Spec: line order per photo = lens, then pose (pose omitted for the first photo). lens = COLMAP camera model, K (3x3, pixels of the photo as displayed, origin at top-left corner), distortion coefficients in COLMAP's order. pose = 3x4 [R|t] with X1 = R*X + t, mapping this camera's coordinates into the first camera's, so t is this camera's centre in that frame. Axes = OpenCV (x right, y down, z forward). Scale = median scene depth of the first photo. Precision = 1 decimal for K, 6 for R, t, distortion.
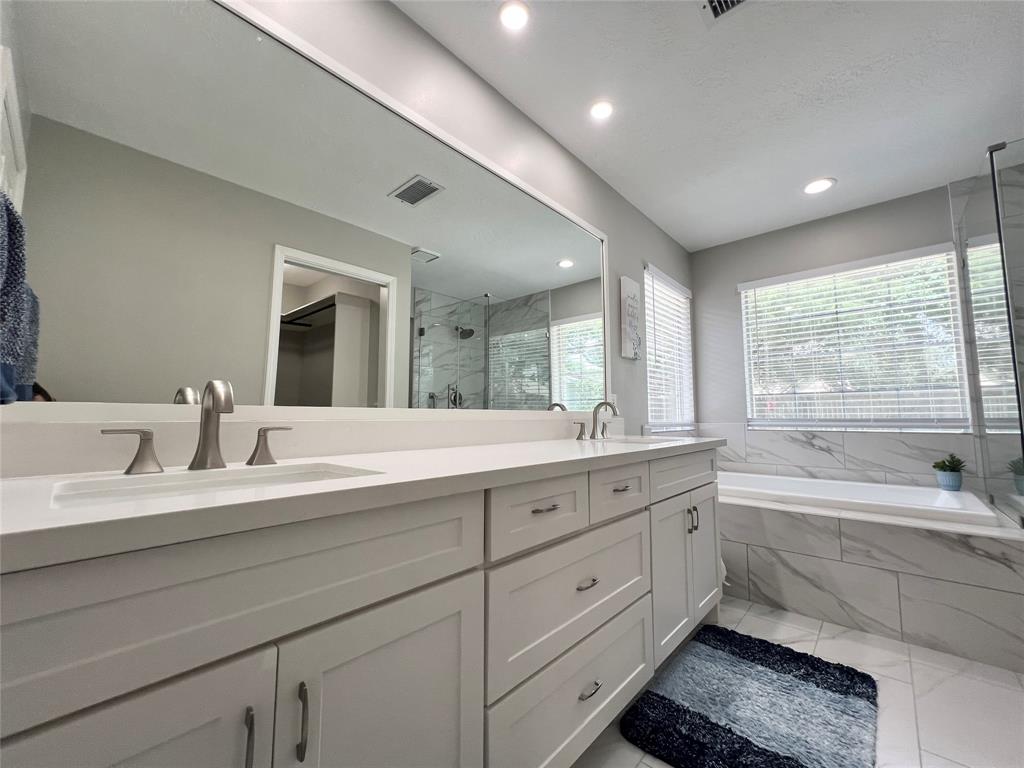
lens RADIAL K [[412.2, 0, 519.3], [0, 412.2, 384.3], [0, 0, 1]] dist [0.002165, 0.000141]
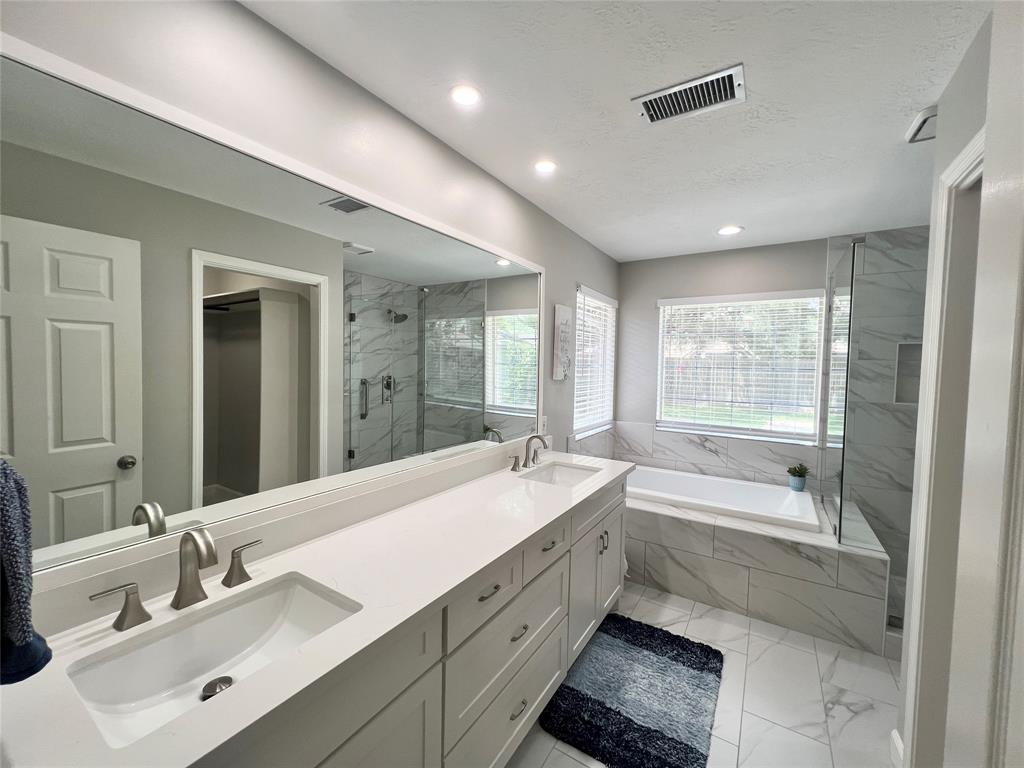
lens RADIAL K [[412.2, 0, 519.7], [0, 412.2, 384.2], [0, 0, 1]] dist [0.002165, 0.000141]
pose [[0.984983, 0.012429, 0.172204, -0.029838], [-0.035499, 0.990674, 0.131547, -0.216721], [-0.168963, -0.135685, 0.976238, -0.063079]]
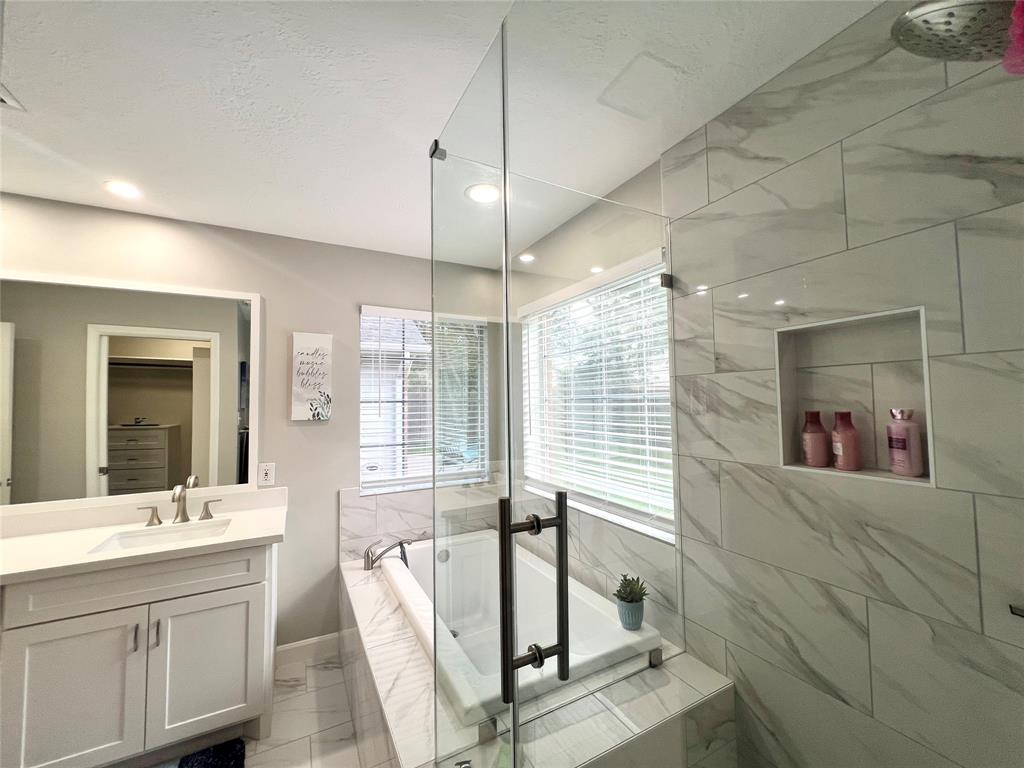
lens RADIAL K [[412.2, 0, 508.1], [0, 412.2, 384.9], [0, 0, 1]] dist [0.002165, 0.000141]
pose [[0.933098, -0.018688, -0.359137, 1.164907], [0.035787, 0.998517, 0.041021, -0.179769], [0.357838, -0.051129, 0.932383, 0.325213]]
